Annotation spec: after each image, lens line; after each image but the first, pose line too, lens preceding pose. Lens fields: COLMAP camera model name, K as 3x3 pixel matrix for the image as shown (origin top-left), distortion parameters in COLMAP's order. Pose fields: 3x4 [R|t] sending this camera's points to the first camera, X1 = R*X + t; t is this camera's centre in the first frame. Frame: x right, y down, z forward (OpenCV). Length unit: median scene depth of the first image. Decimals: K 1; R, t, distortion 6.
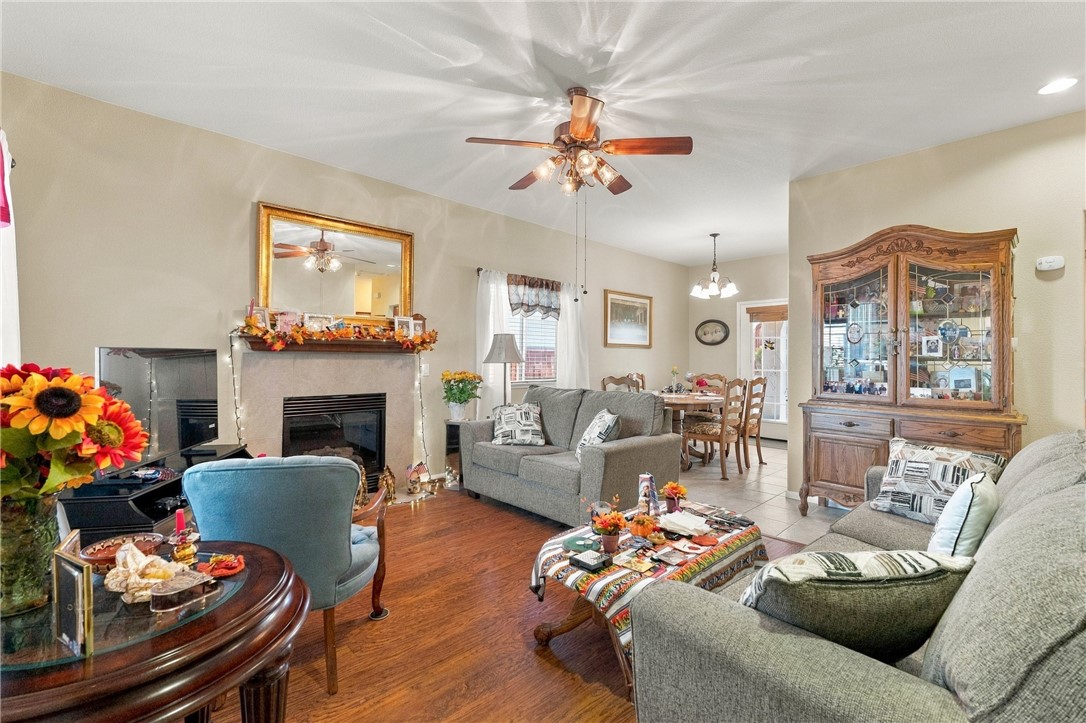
lens RADIAL K [[467.0, 0, 547.6], [0, 467.0, 357.3], [0, 0, 1]] dist [-0.003801, -0.000447]
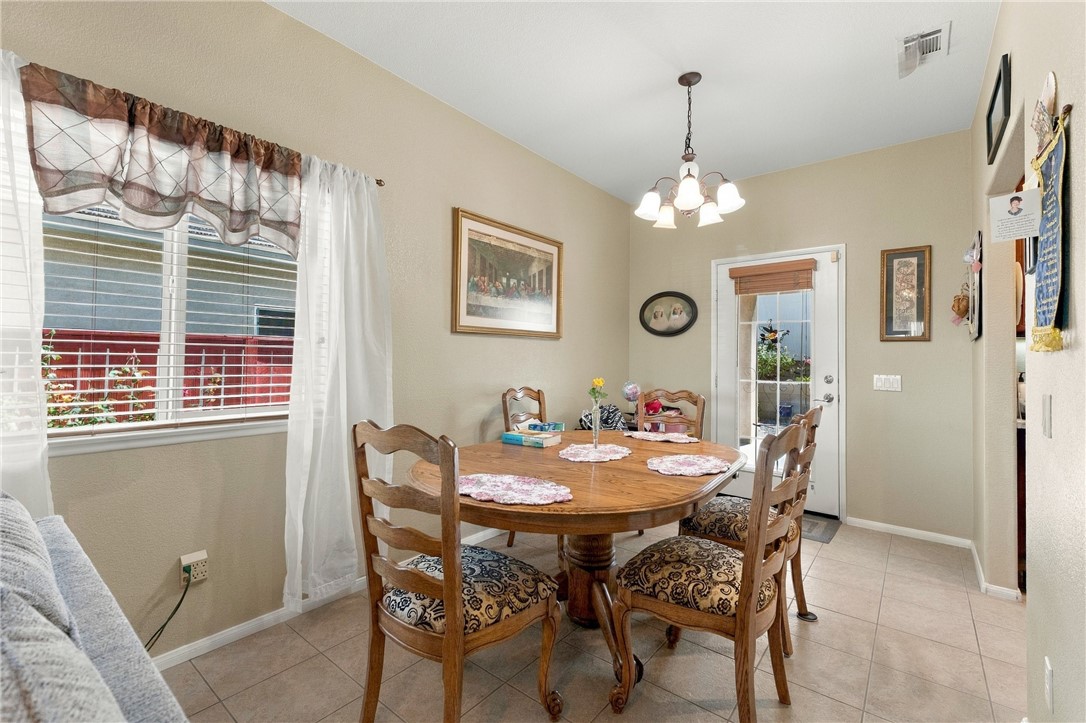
lens RADIAL K [[467.0, 0, 543.3], [0, 467.0, 357.3], [0, 0, 1]] dist [-0.003801, -0.000447]
pose [[0.992555, 0.002970, 0.121763, 0.174028], [-0.003105, 0.999995, 0.000916, 0.001027], [-0.121759, -0.001288, 0.992559, 0.599692]]
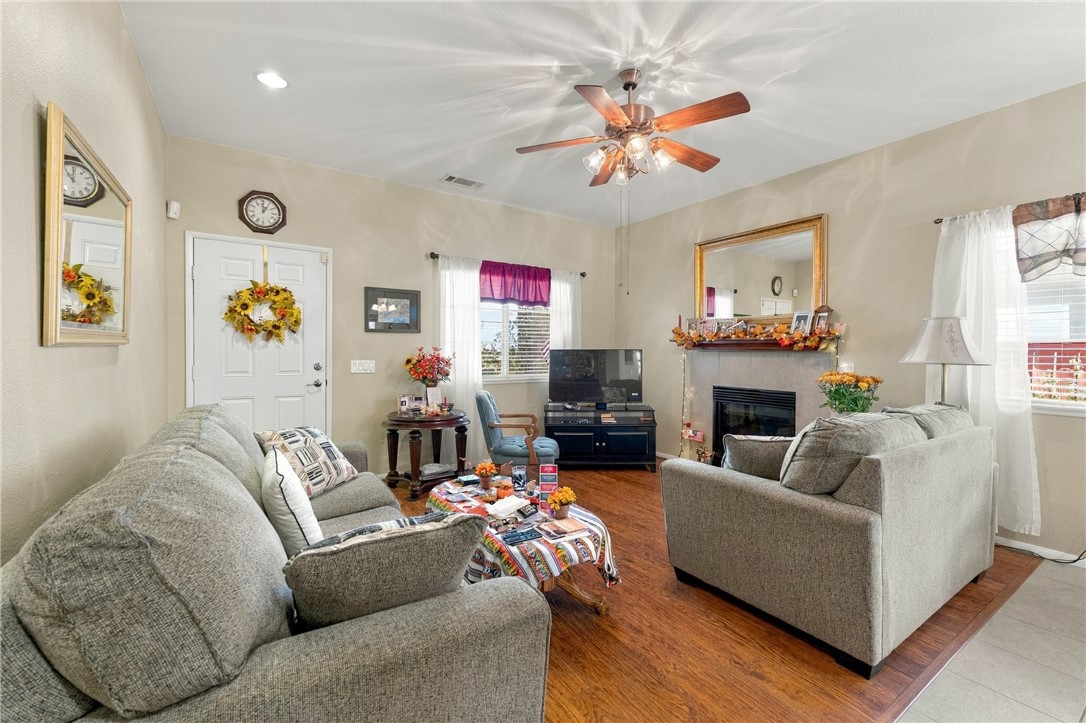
lens RADIAL K [[467.0, 0, 549.9], [0, 467.0, 355.6], [0, 0, 1]] dist [-0.003801, -0.000447]
pose [[-0.175256, 0.003989, -0.984515, 0.495500], [-0.004239, 0.999979, 0.004806, -0.001233], [0.984514, 0.005016, -0.175236, 0.486992]]
